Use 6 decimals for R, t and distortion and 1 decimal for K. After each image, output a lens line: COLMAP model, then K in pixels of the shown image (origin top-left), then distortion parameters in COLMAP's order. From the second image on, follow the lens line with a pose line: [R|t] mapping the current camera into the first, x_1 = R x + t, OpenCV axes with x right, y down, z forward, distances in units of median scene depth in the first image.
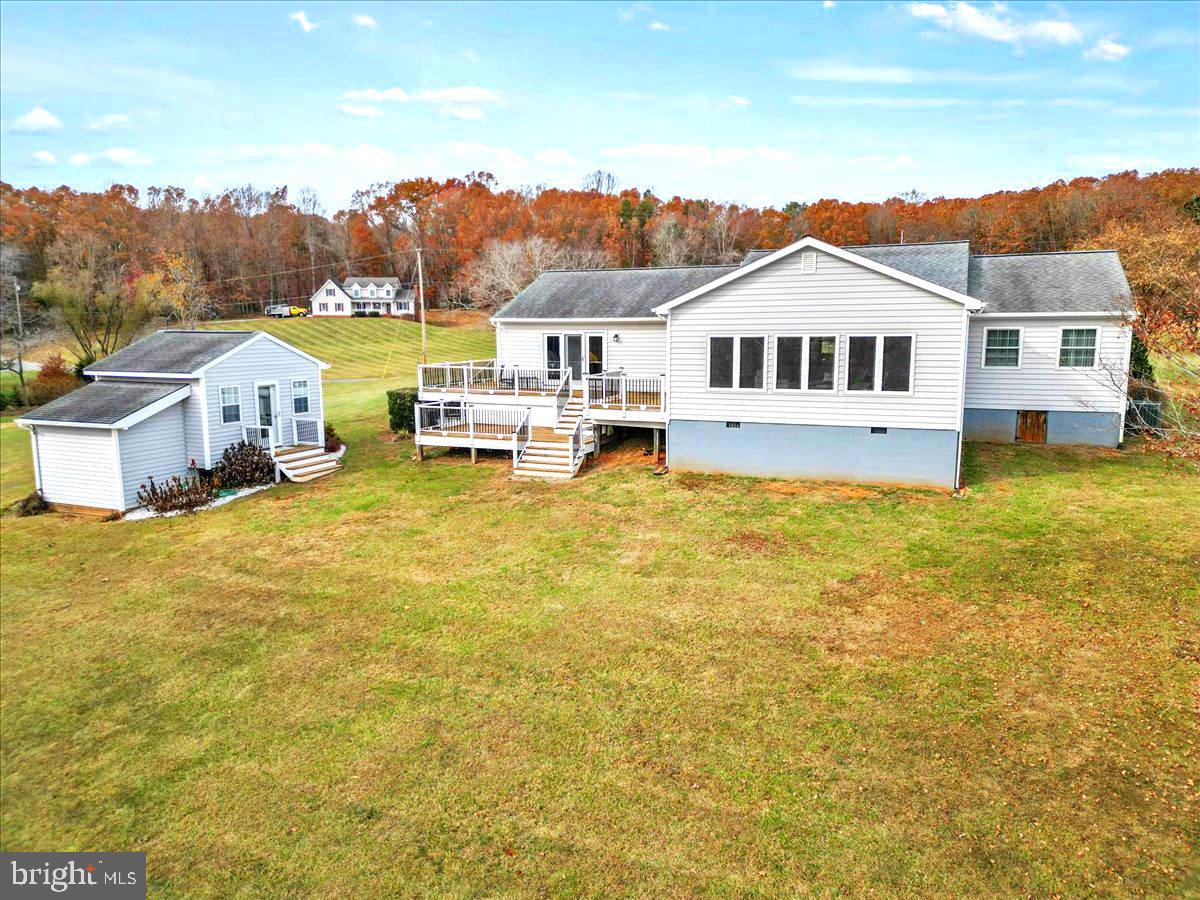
lens RADIAL K [[838.8, 0, 600.0], [0, 838.8, 450.0], [0, 0, 1]] dist [0.090692, -0.053150]
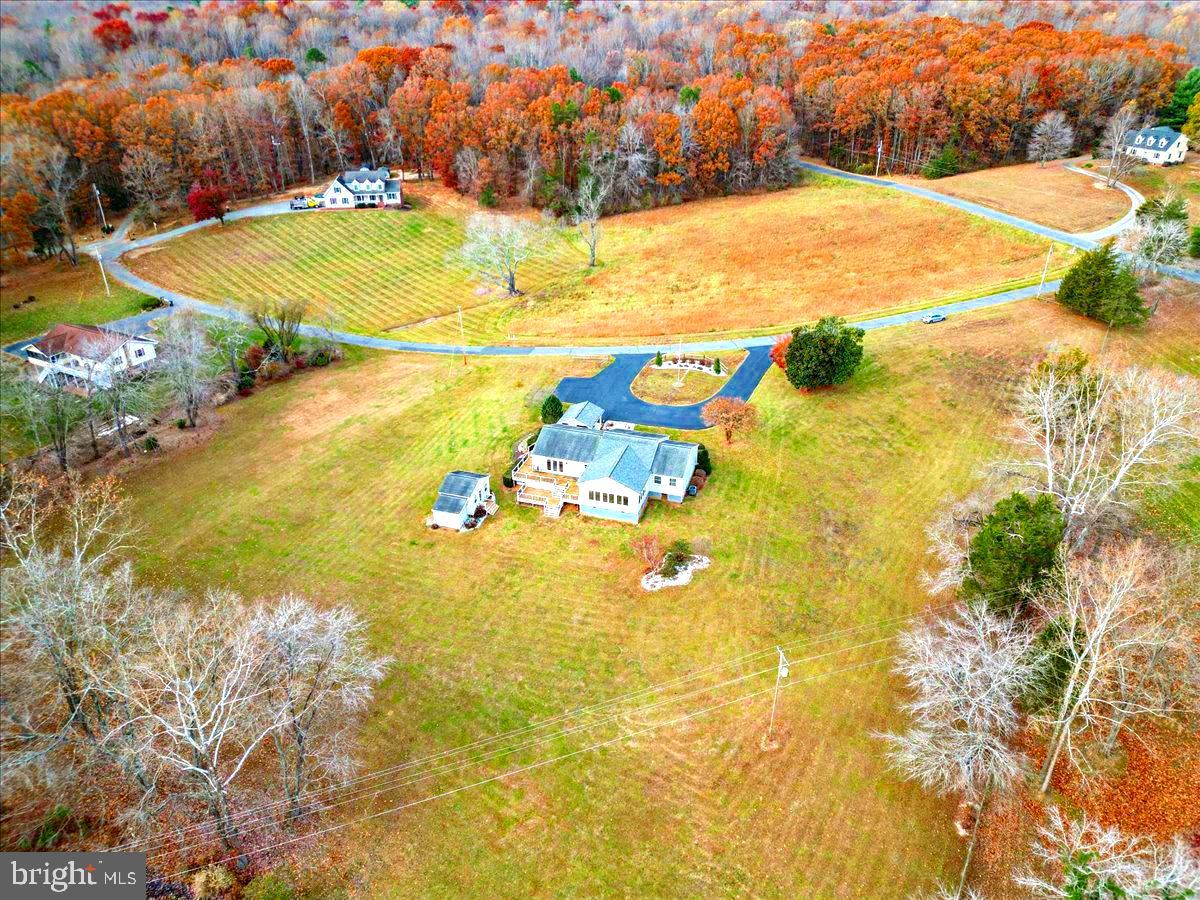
lens RADIAL K [[838.8, 0, 600.0], [0, 838.8, 450.0], [0, 0, 1]] dist [0.090692, -0.053150]
pose [[0.996886, -0.037396, 0.069419, -0.015097], [0.011818, 0.941299, 0.337366, -0.245475], [-0.077960, -0.335495, 0.938810, -0.418859]]
